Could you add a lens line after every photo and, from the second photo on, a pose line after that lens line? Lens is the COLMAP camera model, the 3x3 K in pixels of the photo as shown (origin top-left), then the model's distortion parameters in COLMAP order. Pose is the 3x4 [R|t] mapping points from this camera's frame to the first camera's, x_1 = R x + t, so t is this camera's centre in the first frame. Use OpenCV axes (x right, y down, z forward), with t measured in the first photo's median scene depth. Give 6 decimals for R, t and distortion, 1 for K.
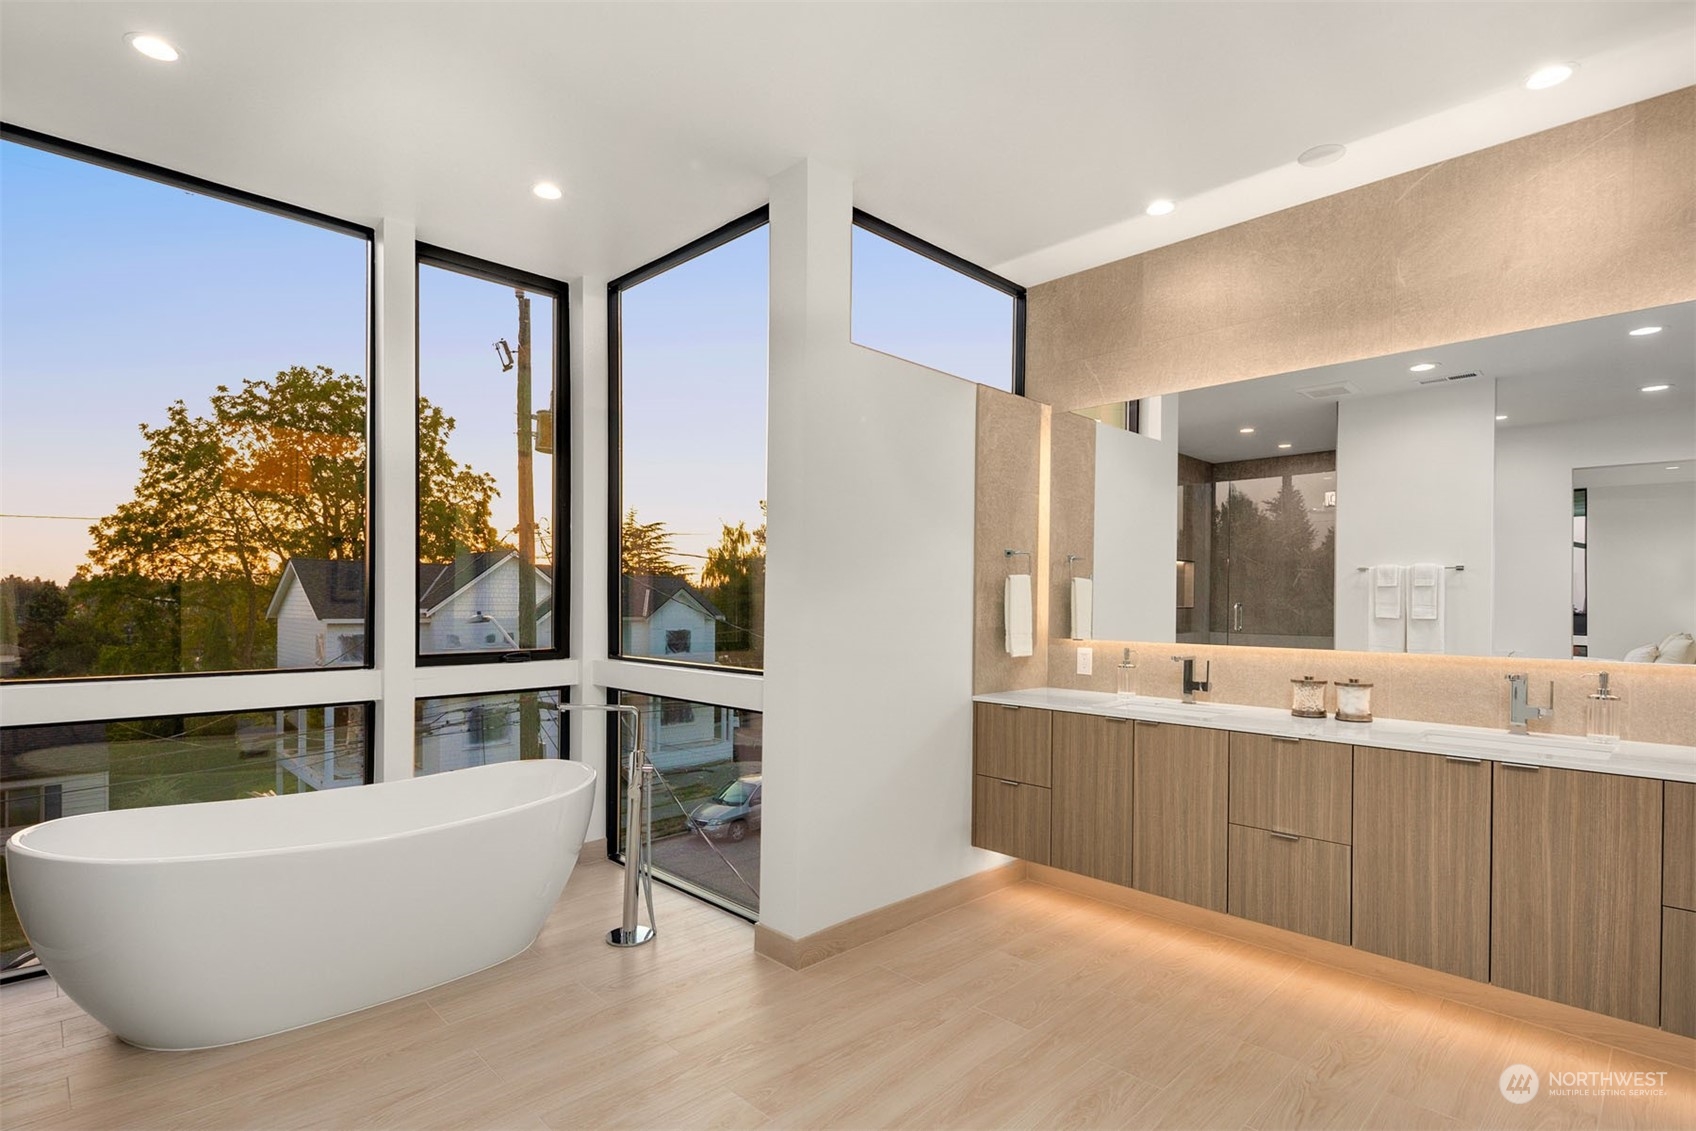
lens RADIAL K [[840.5, 0, 847.3], [0, 840.5, 598.4], [0, 0, 1]] dist [0.000193, -0.002232]
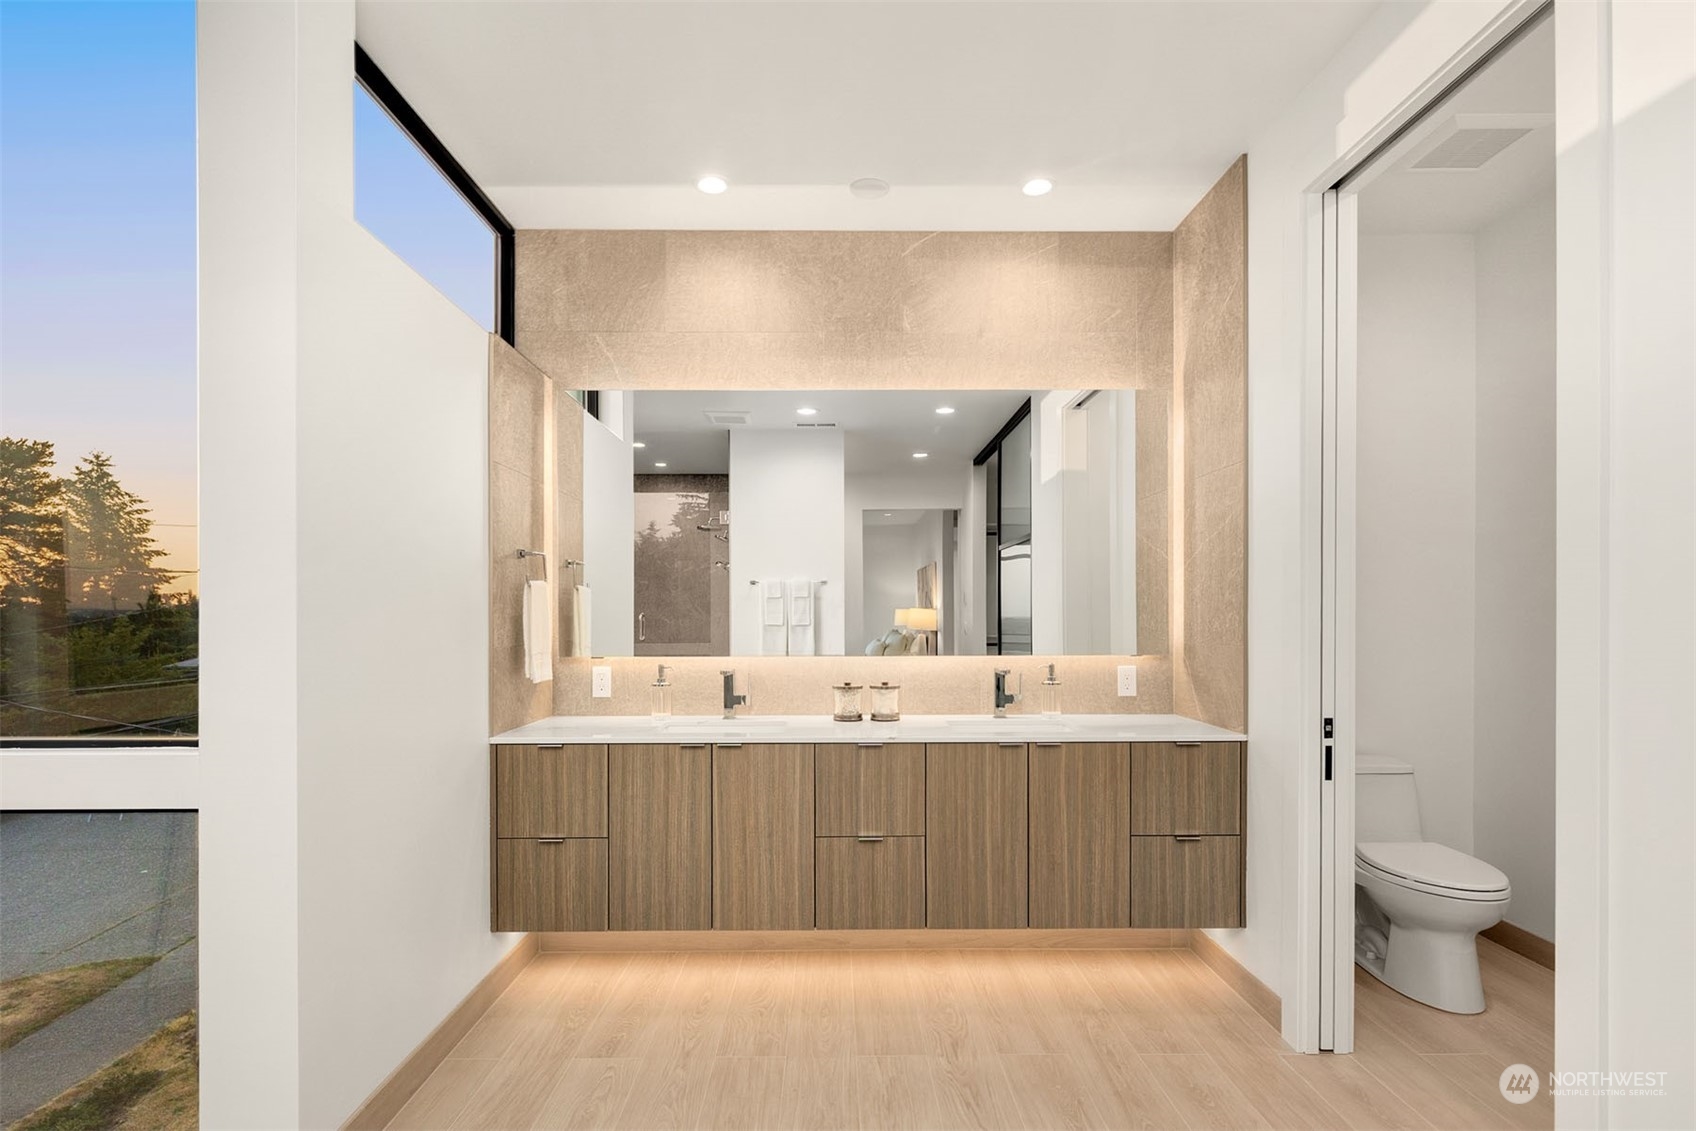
lens RADIAL K [[829.3, 0, 845.8], [0, 829.3, 618.5], [0, 0, 1]] dist [0.003174, -0.000008]
pose [[0.688728, -0.013893, 0.724887, -0.201844], [0.006114, 0.999892, 0.013354, -0.001209], [-0.724994, -0.004765, 0.688739, 0.278954]]
